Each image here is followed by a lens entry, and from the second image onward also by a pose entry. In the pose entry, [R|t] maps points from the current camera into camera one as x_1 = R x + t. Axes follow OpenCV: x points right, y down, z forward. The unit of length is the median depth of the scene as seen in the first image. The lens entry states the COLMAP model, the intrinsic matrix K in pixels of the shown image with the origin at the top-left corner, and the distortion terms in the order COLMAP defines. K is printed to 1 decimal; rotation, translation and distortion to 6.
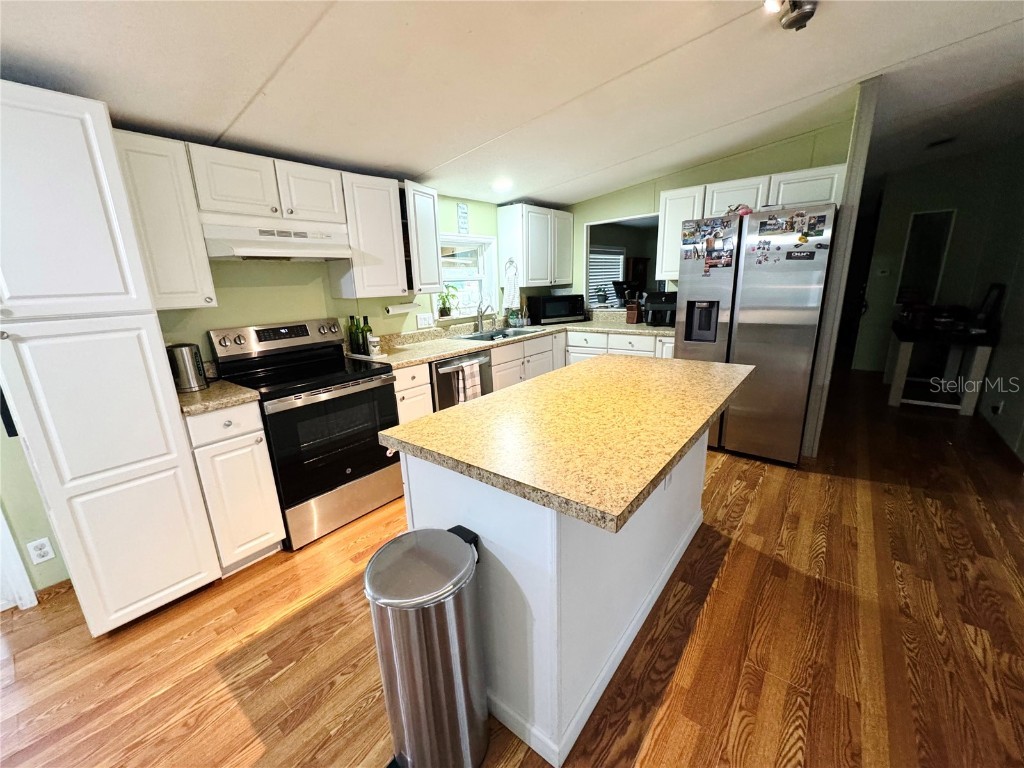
lens RADIAL K [[408.8, 0, 517.6], [0, 408.8, 383.2], [0, 0, 1]] dist [-0.002014, -0.000001]
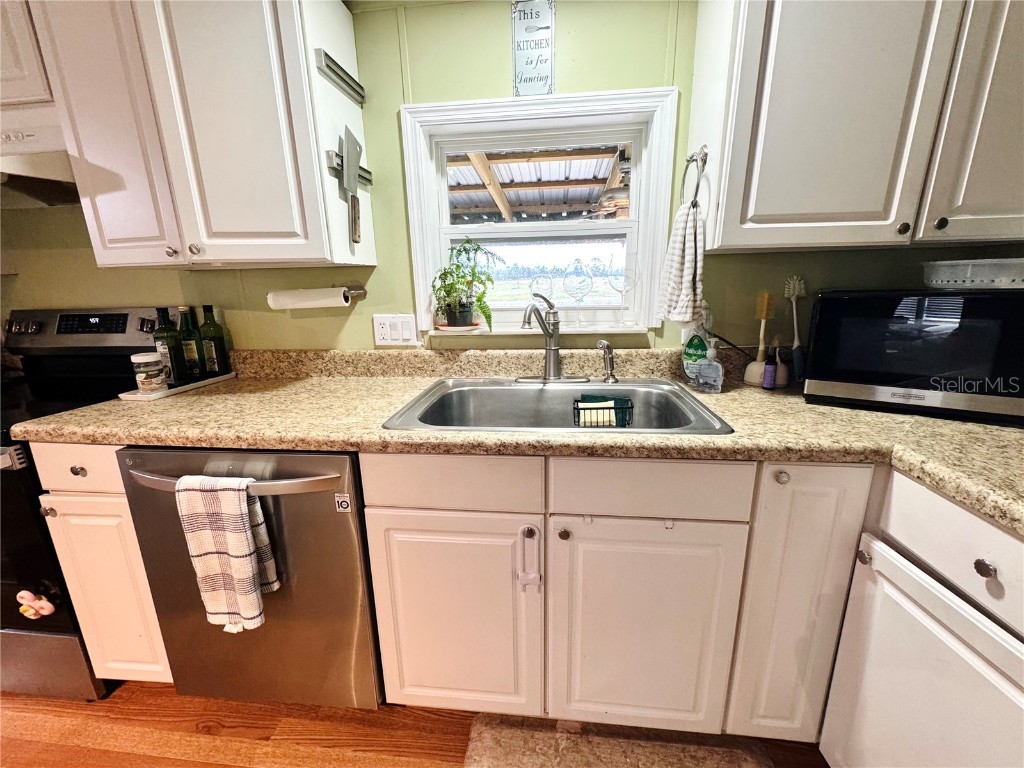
lens RADIAL K [[408.8, 0, 514.6], [0, 408.8, 388.1], [0, 0, 1]] dist [-0.002014, -0.000001]
pose [[0.533213, 0.237306, -0.812016, 0.237589], [-0.208804, 0.967072, 0.145509, -0.208922], [0.819808, 0.091965, 0.565205, 0.985756]]
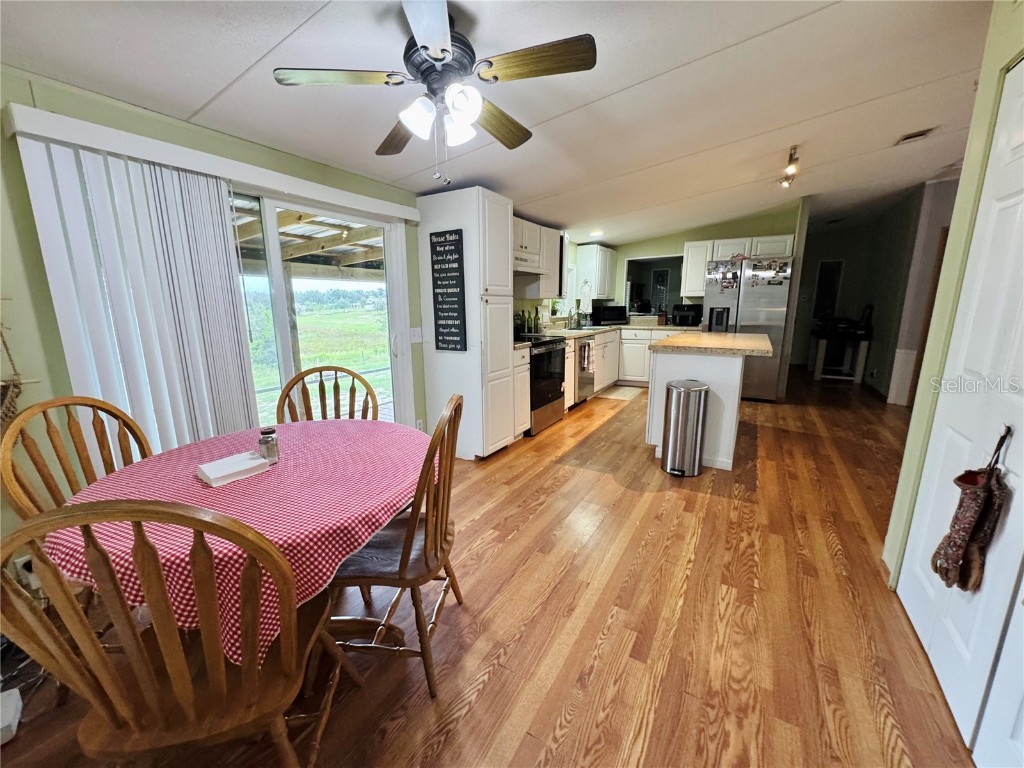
lens RADIAL K [[408.8, 0, 516.8], [0, 408.8, 383.7], [0, 0, 1]] dist [-0.002014, -0.000001]
pose [[0.989636, -0.000679, 0.143594, -0.636846], [0.009264, 0.998207, -0.059128, 0.211309], [-0.143296, 0.059845, 0.987869, -0.550652]]
